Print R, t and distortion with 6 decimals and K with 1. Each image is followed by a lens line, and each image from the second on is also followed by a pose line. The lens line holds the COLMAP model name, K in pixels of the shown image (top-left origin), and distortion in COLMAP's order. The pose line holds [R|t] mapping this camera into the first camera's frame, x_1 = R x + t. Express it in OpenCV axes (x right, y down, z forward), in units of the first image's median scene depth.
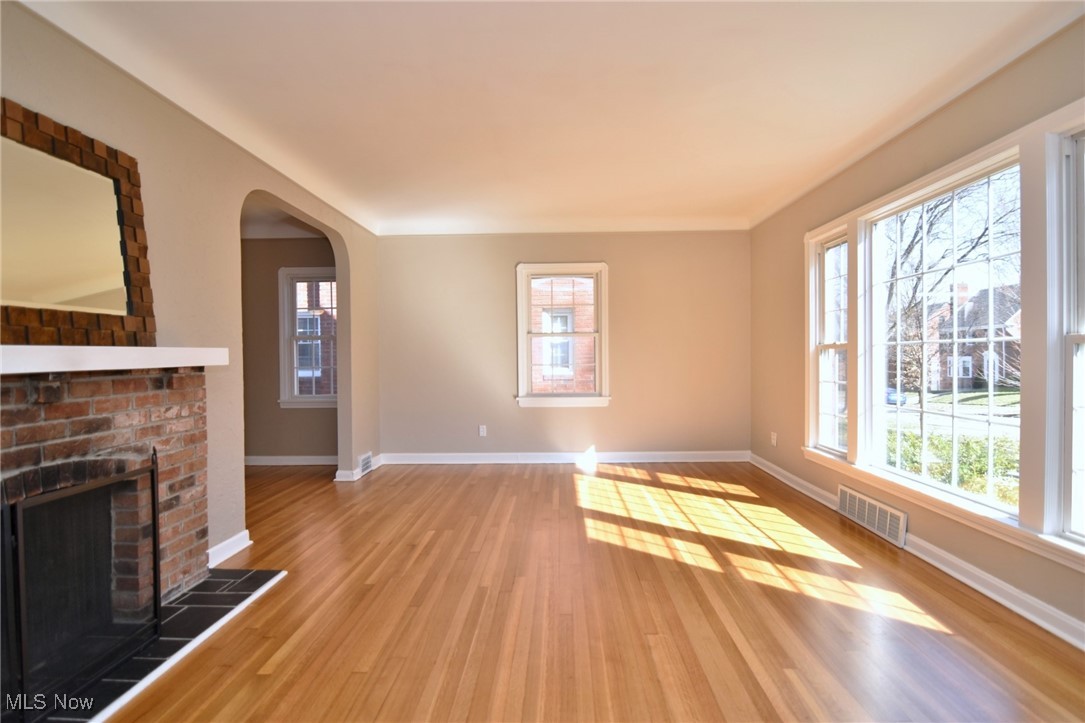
lens RADIAL K [[593.5, 0, 542.5], [0, 593.5, 361.5], [0, 0, 1]] dist [-0.005295, -0.001967]
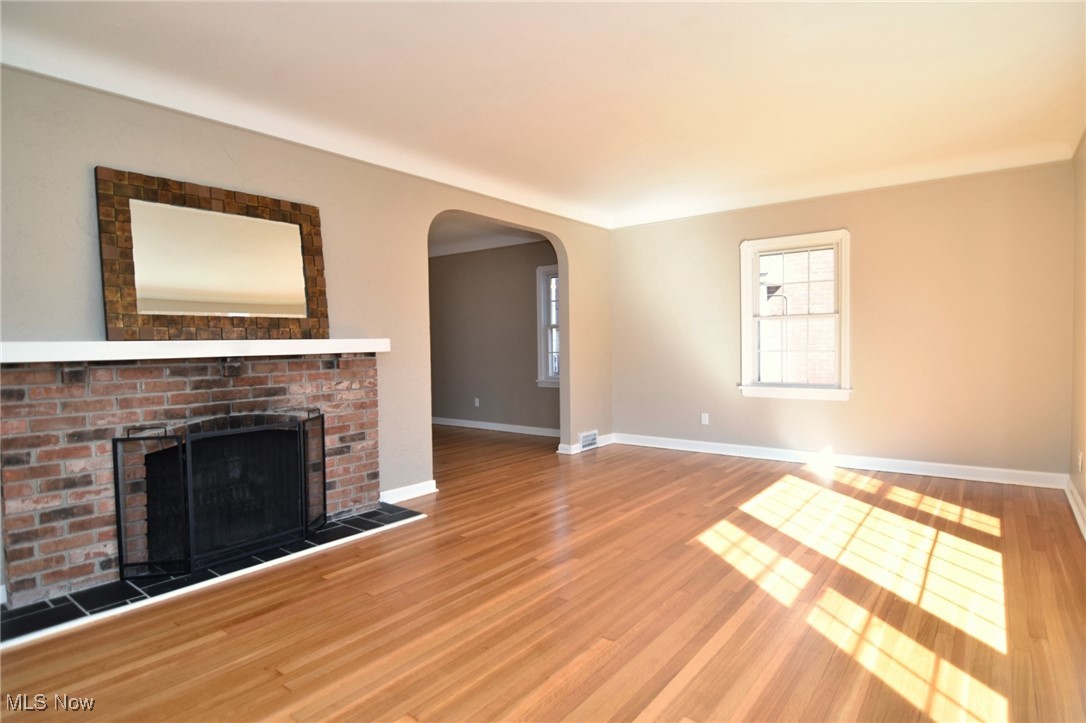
lens RADIAL K [[582.7, 0, 543.0], [0, 582.7, 361.5], [0, 0, 1]] dist [0.000827, -0.000264]
pose [[0.806907, 0.016554, -0.590447, 0.563973], [0.000329, 0.999594, 0.028475, -0.009625], [0.590679, -0.023171, 0.806574, 0.170909]]
